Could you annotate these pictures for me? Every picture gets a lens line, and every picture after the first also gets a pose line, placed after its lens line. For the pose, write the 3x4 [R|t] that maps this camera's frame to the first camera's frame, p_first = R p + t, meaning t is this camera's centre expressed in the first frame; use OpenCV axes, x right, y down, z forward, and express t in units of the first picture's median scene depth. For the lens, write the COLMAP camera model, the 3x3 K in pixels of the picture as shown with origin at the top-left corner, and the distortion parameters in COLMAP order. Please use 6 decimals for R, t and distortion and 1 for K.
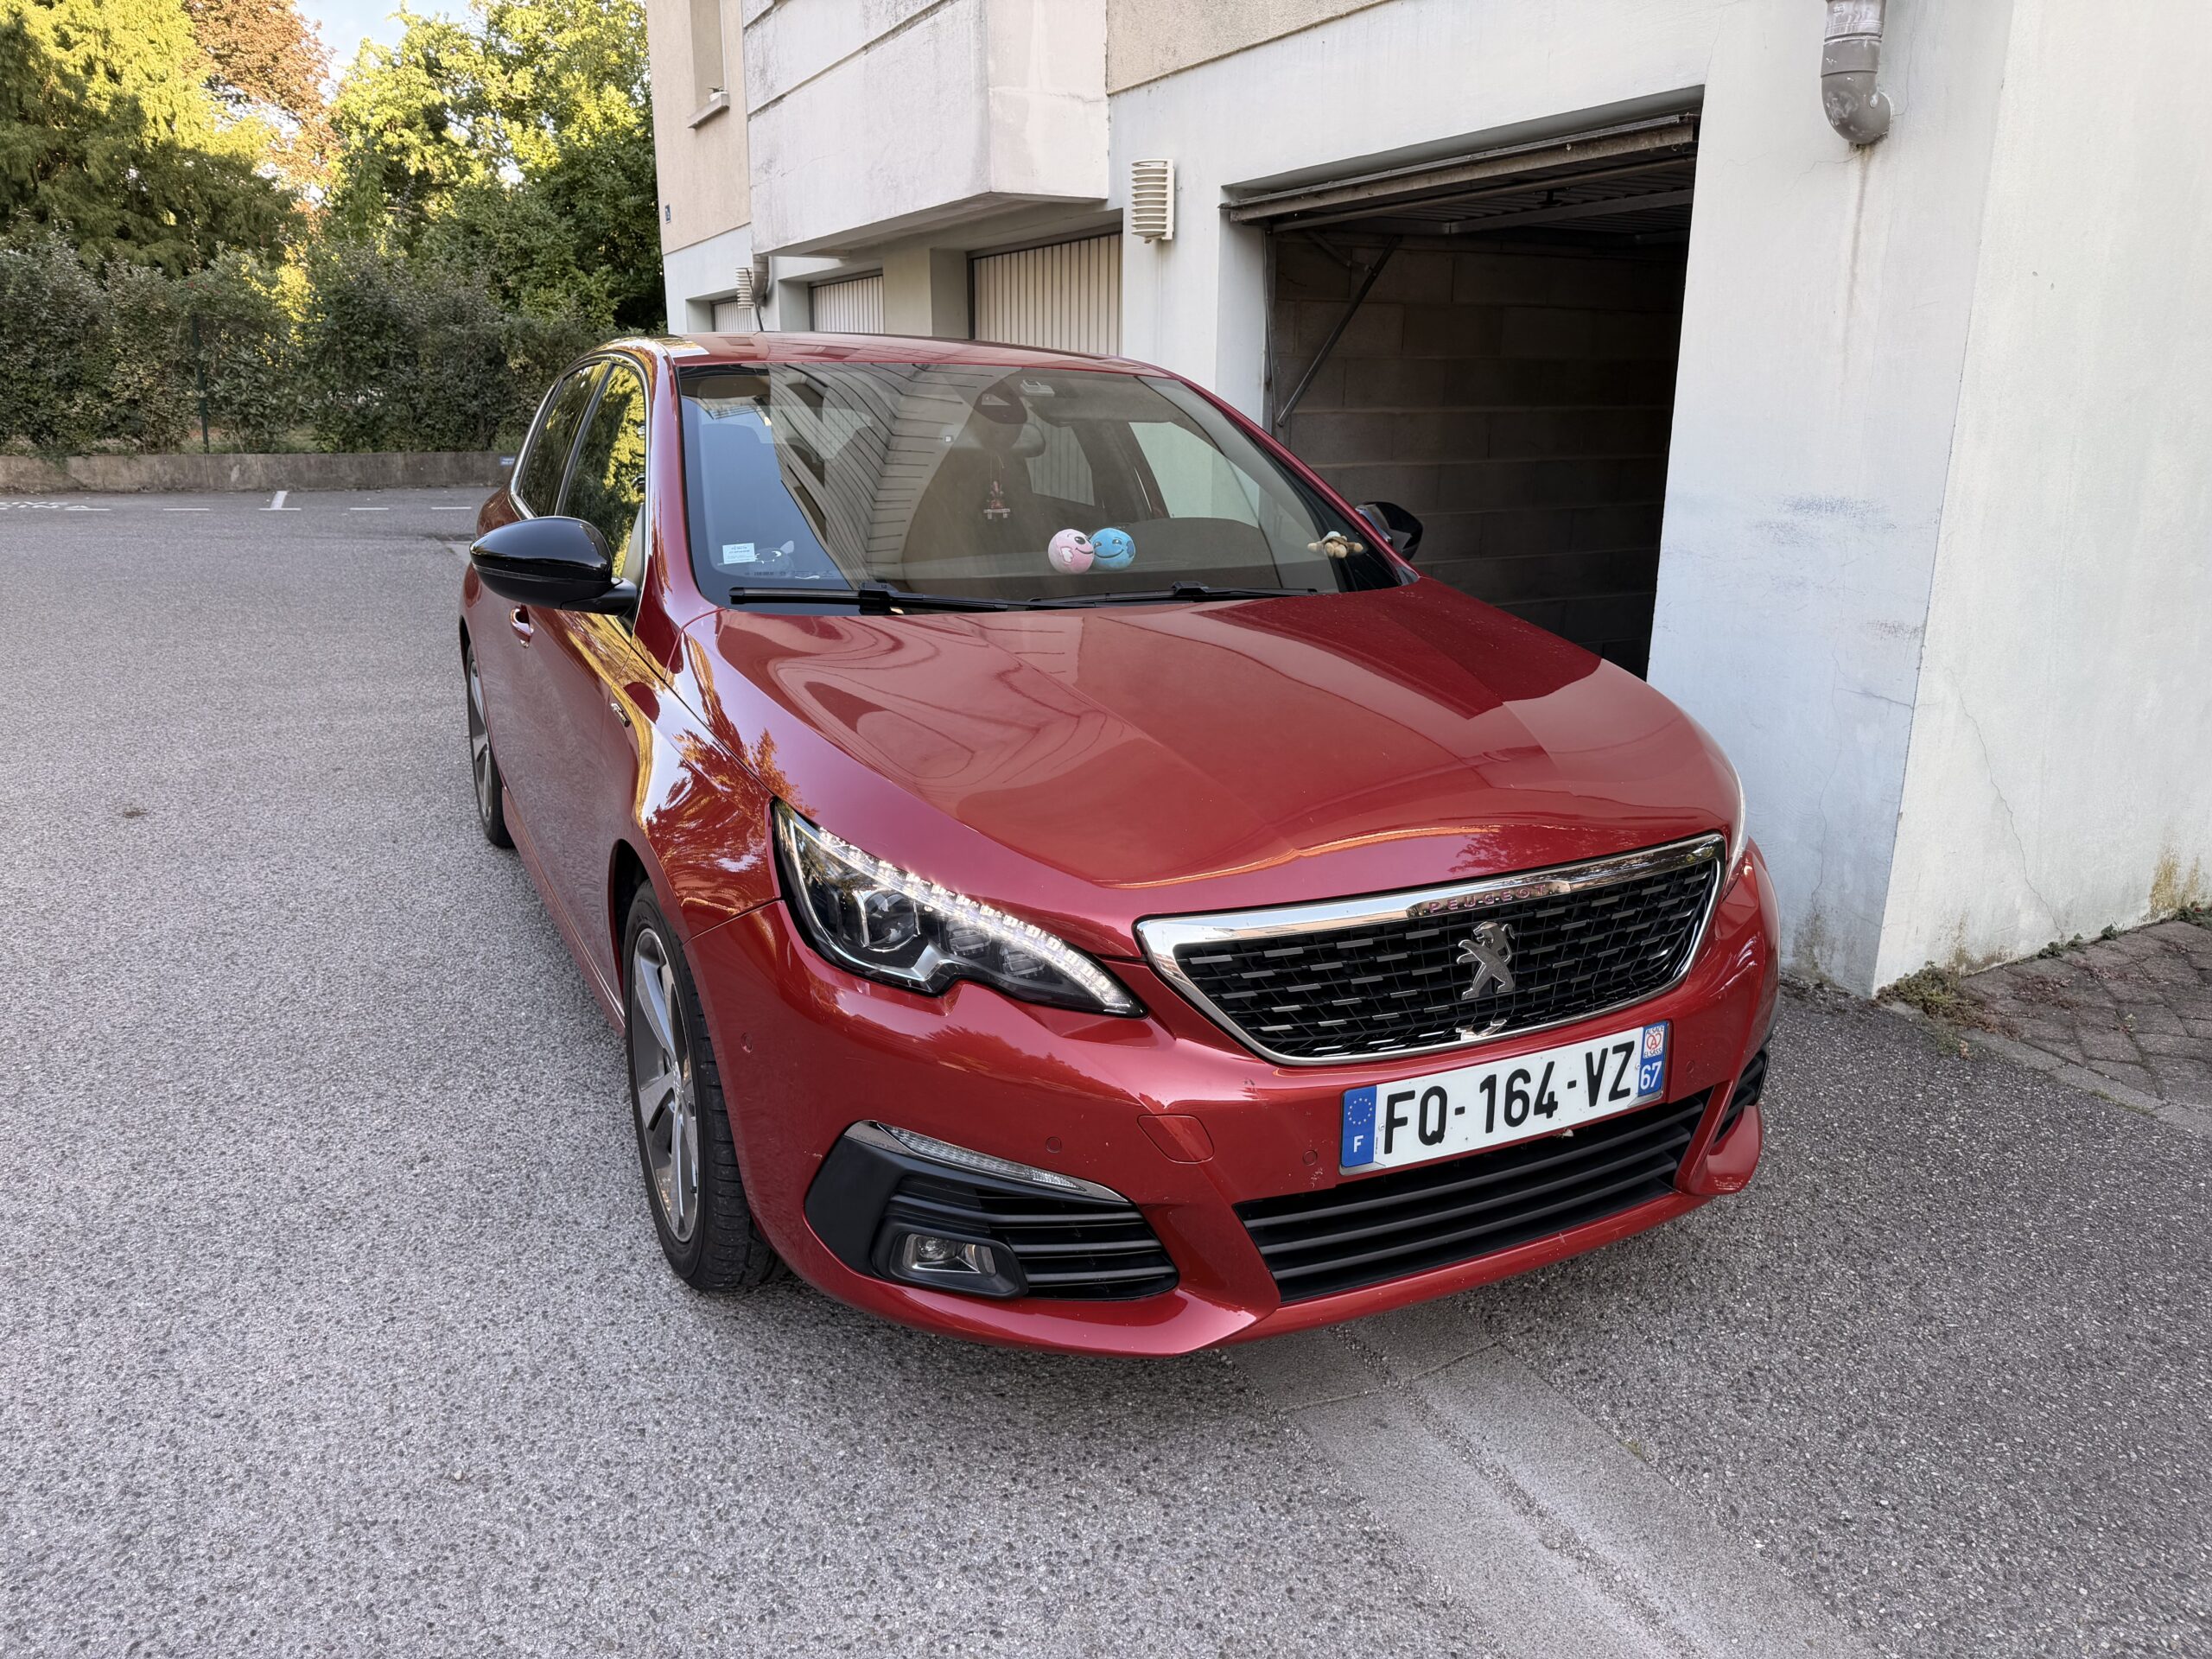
lens RADIAL K [[1556.4, 0, 1106.0], [0, 1556.4, 829.5], [0, 0, 1]] dist [-0.026001, 0.009195]
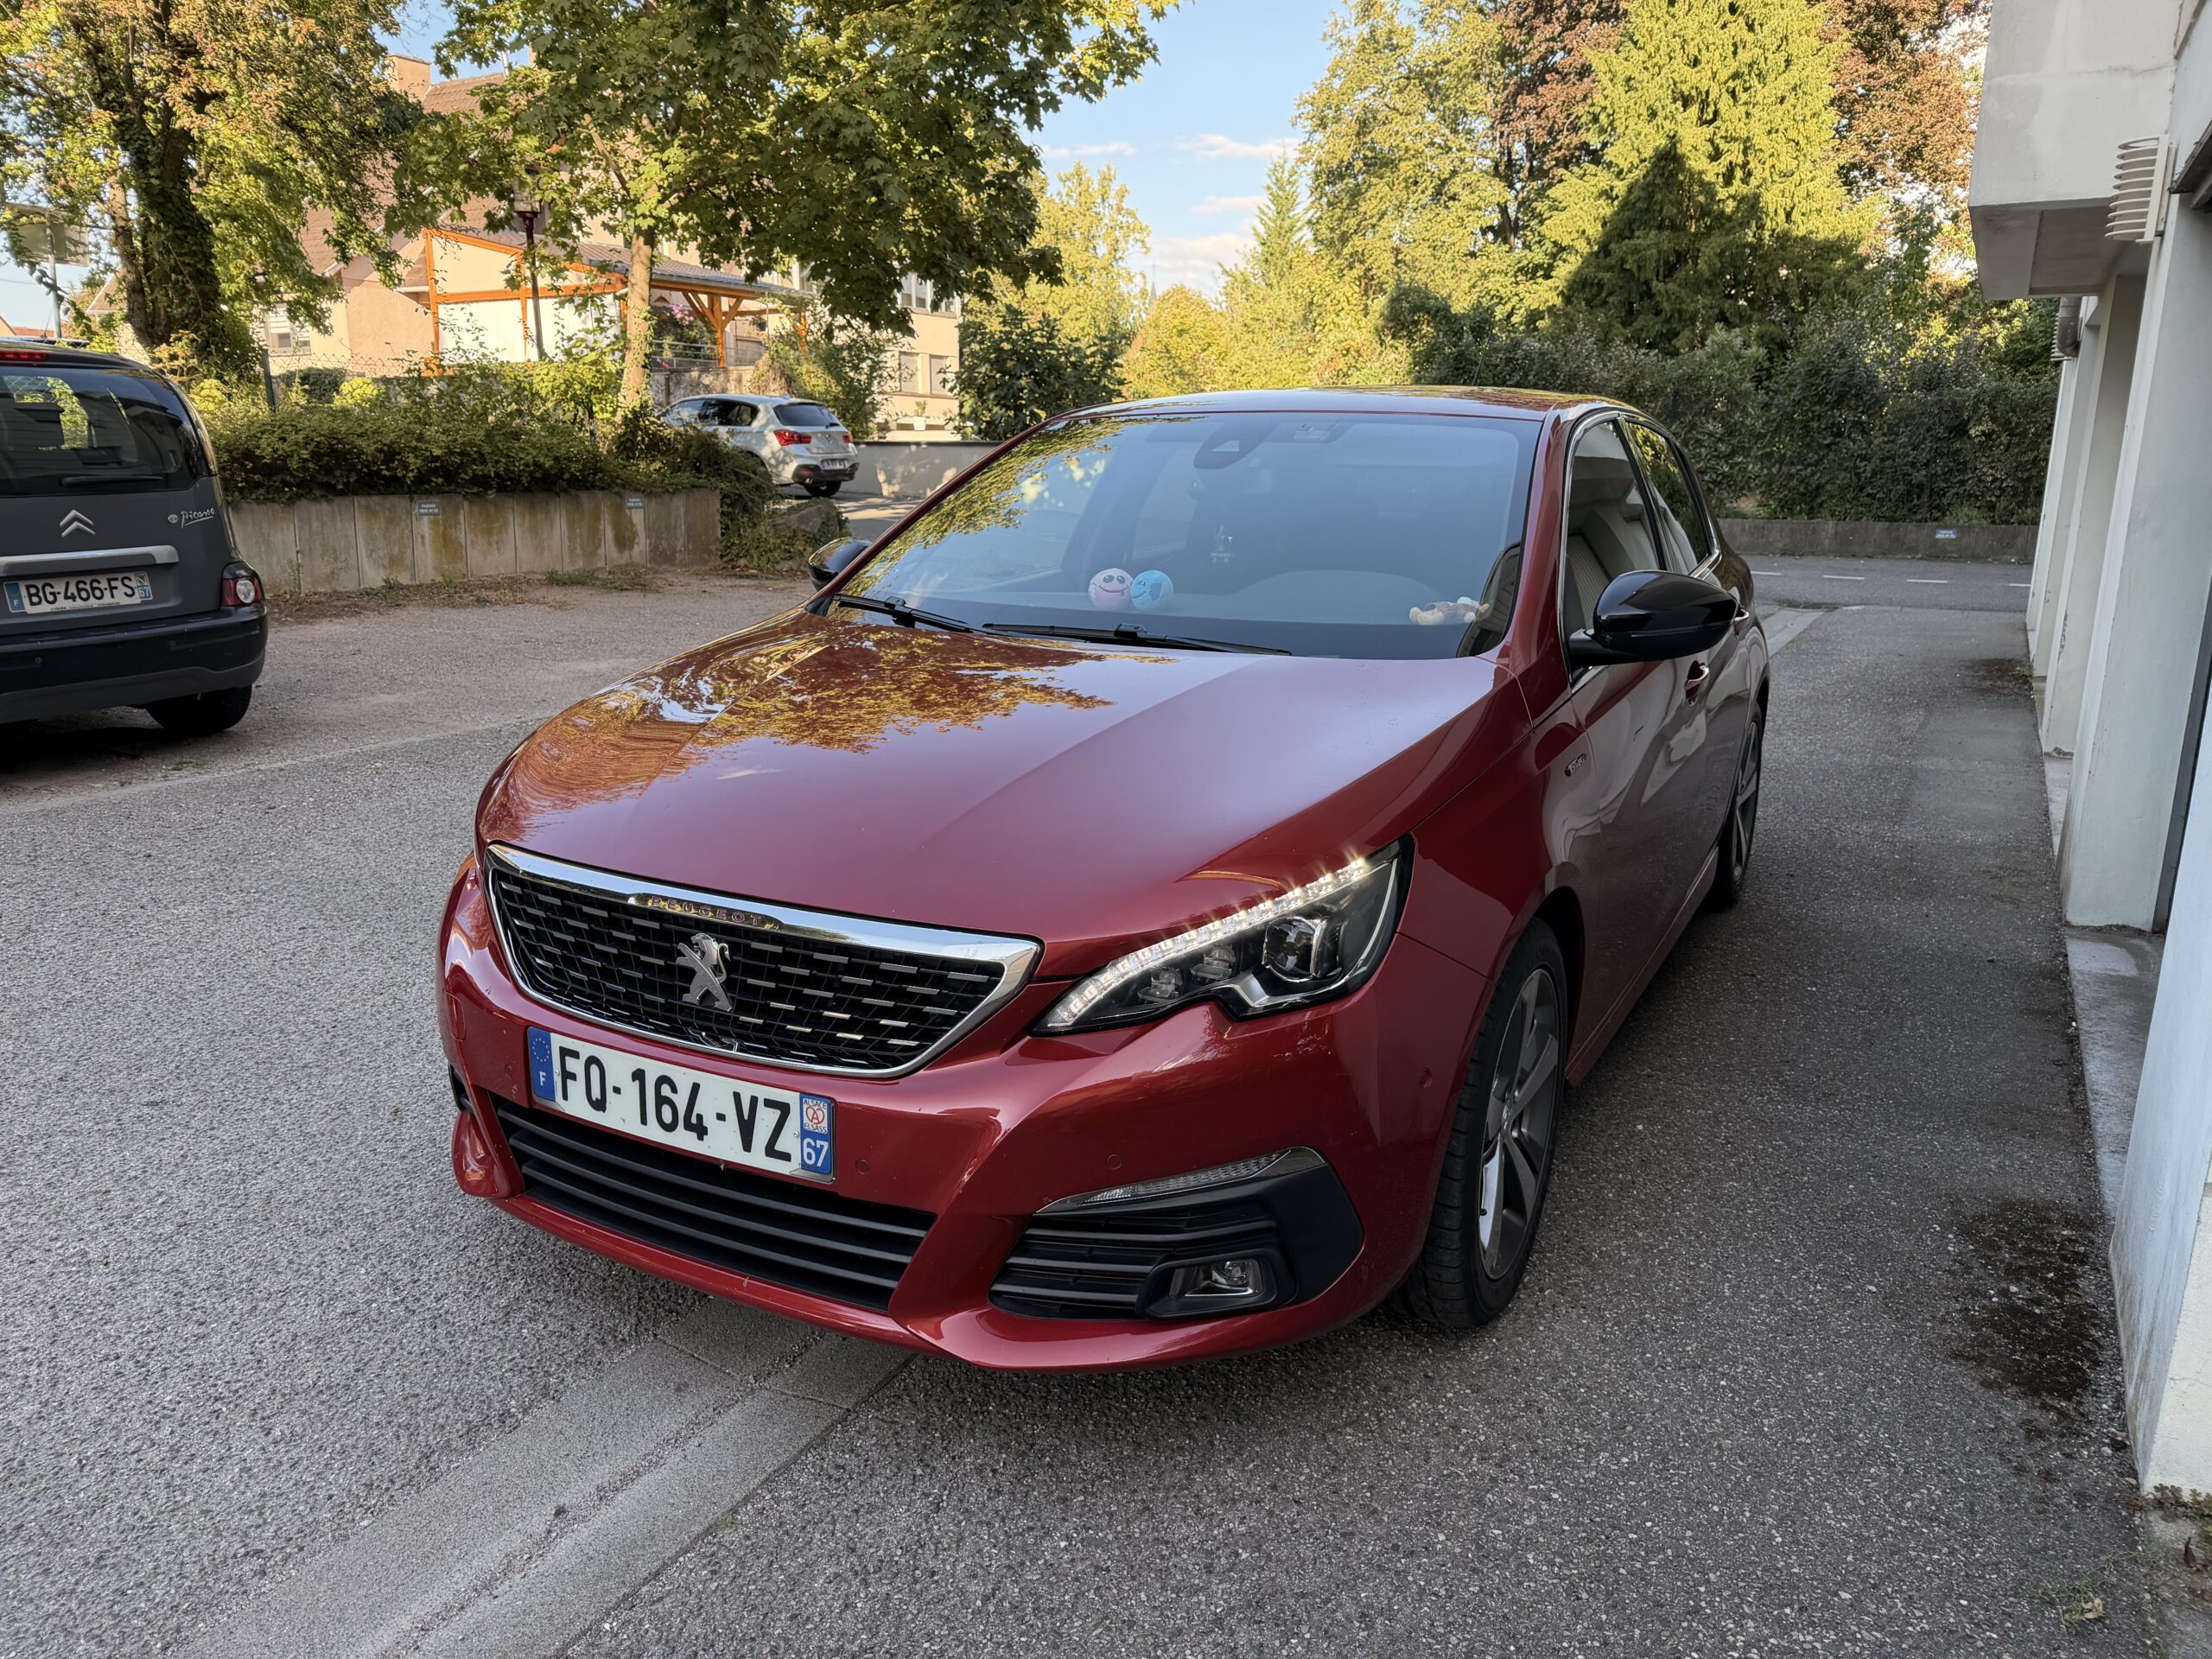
lens RADIAL K [[1580.9, 0, 1131.2], [0, 1580.9, 855.4], [0, 0, 1]] dist [-0.029824, -0.000306]
pose [[0.575231, 0.187144, -0.796295, 1.194728], [-0.212589, 0.974229, 0.075392, -0.126391], [0.789883, 0.125916, 0.600191, 0.573147]]
